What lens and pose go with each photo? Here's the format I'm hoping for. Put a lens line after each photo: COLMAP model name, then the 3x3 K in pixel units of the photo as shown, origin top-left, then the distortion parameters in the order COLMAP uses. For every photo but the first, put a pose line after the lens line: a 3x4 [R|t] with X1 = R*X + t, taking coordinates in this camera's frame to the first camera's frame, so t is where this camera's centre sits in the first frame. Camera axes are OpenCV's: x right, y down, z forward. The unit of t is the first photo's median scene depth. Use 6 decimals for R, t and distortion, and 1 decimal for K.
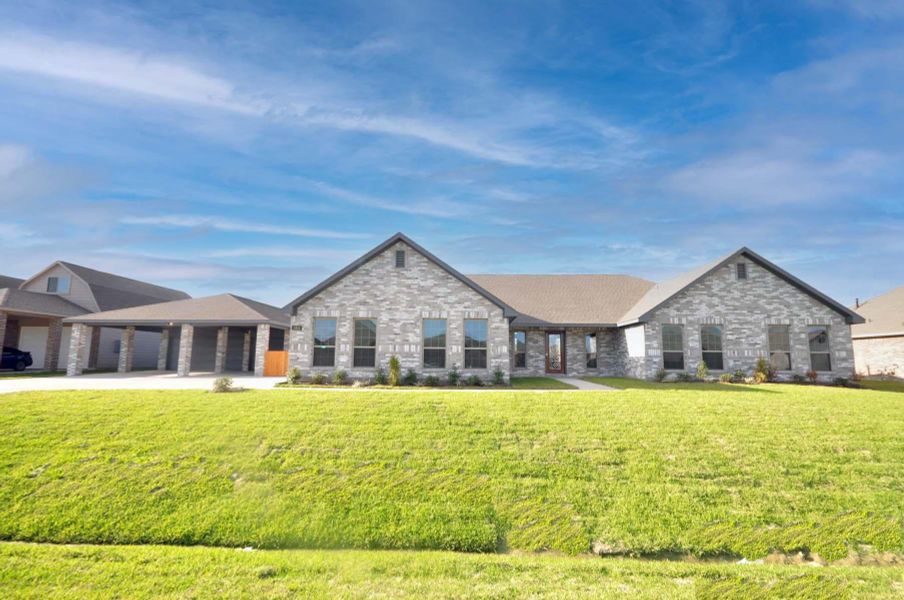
lens RADIAL K [[446.8, 0, 455.2], [0, 446.8, 303.4], [0, 0, 1]] dist [0.004330, 0.000066]
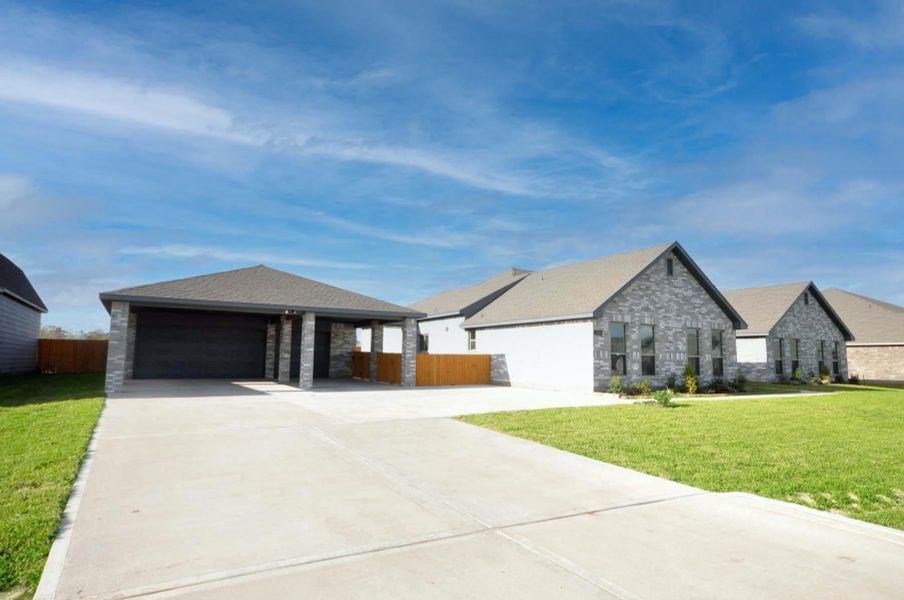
lens RADIAL K [[543.3, 0, 452.0], [0, 543.3, 298.4], [0, 0, 1]] dist [0.002885, -0.000466]
pose [[0.835957, 0.065546, 0.544867, -1.184987], [-0.078659, 0.996901, 0.000758, 0.008207], [-0.543129, -0.043493, 0.838522, 0.241132]]
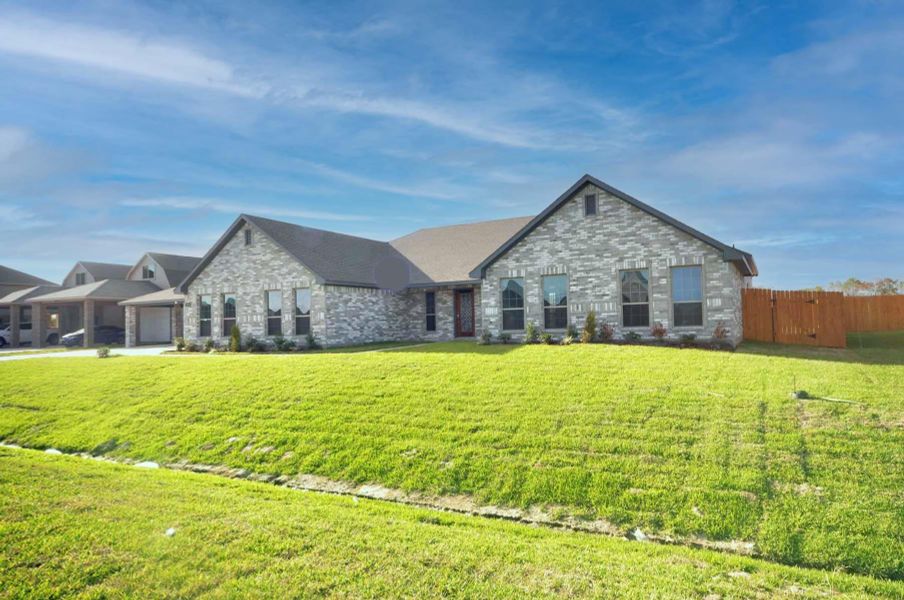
lens RADIAL K [[553.7, 0, 456.7], [0, 553.7, 301.8], [0, 0, 1]] dist [0.002719, 0.000737]
pose [[0.896297, -0.051337, -0.440472, 0.916939], [0.091582, 0.993293, 0.070588, 0.008388], [0.433894, -0.103607, 0.894987, -0.005101]]
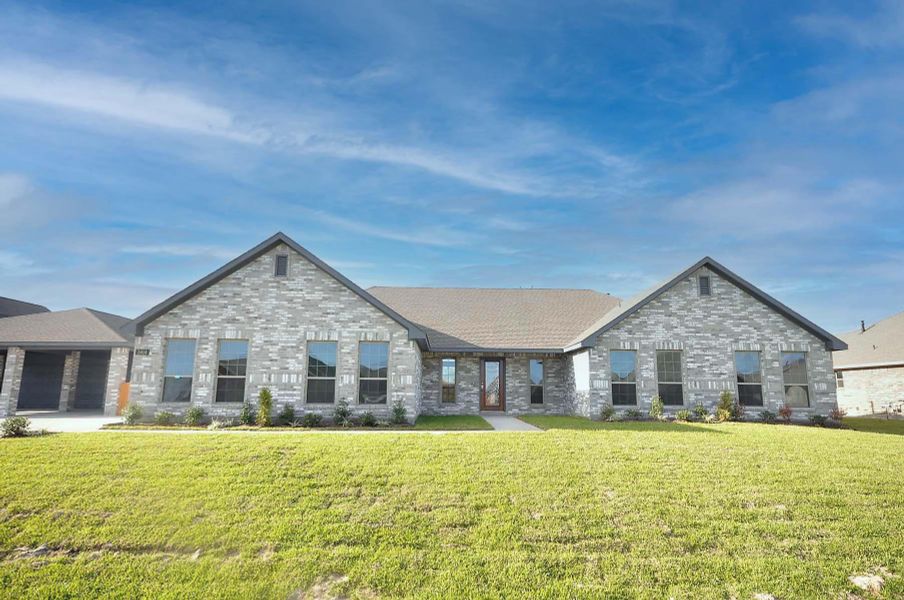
lens RADIAL K [[549.3, 0, 456.4], [0, 549.3, 299.7], [0, 0, 1]] dist [0.006783, 0.012713]
pose [[0.998373, 0.009733, 0.056179, 0.132894], [-0.007184, 0.998943, -0.045402, 0.003626], [-0.056561, 0.044924, 0.997388, 0.010346]]
